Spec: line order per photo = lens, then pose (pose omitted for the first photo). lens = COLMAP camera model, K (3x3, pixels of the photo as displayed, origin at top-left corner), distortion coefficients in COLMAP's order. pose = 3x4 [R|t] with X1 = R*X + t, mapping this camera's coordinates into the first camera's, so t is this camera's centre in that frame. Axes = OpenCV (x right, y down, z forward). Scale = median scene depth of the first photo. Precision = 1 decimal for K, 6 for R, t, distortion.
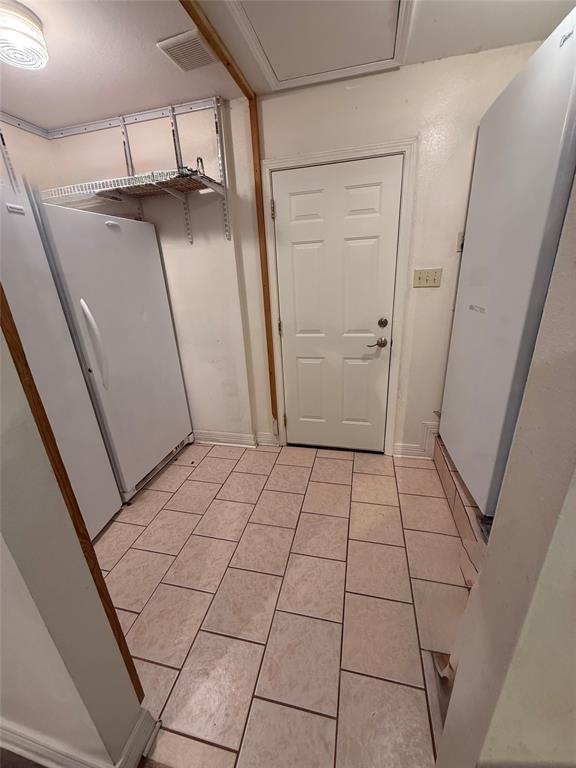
lens RADIAL K [[306.8, 0, 287.8], [0, 306.8, 383.3], [0, 0, 1]] dist [0.002123, 0.000009]
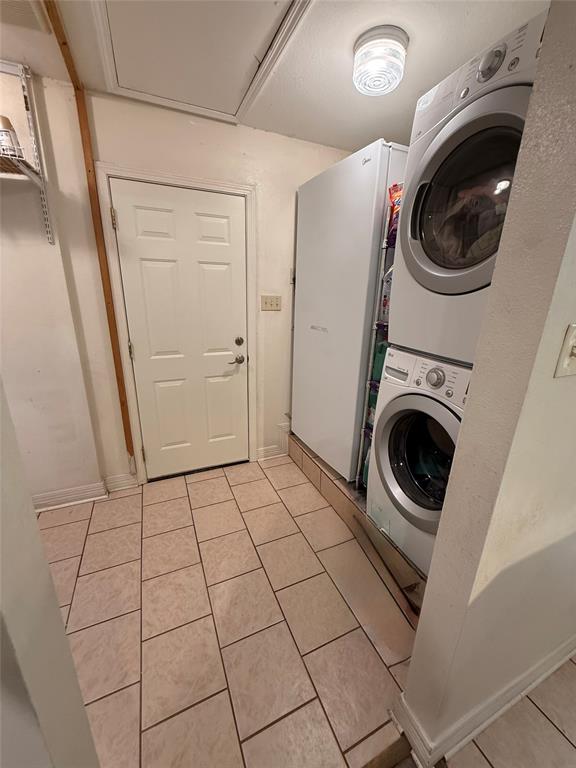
lens RADIAL K [[306.8, 0, 288.1], [0, 306.8, 383.9], [0, 0, 1]] dist [0.002123, 0.000009]
pose [[0.791788, -0.114322, 0.600002, -0.235985], [0.148987, 0.988805, -0.008208, -0.012572], [-0.592347, 0.095891, 0.799956, 0.038455]]
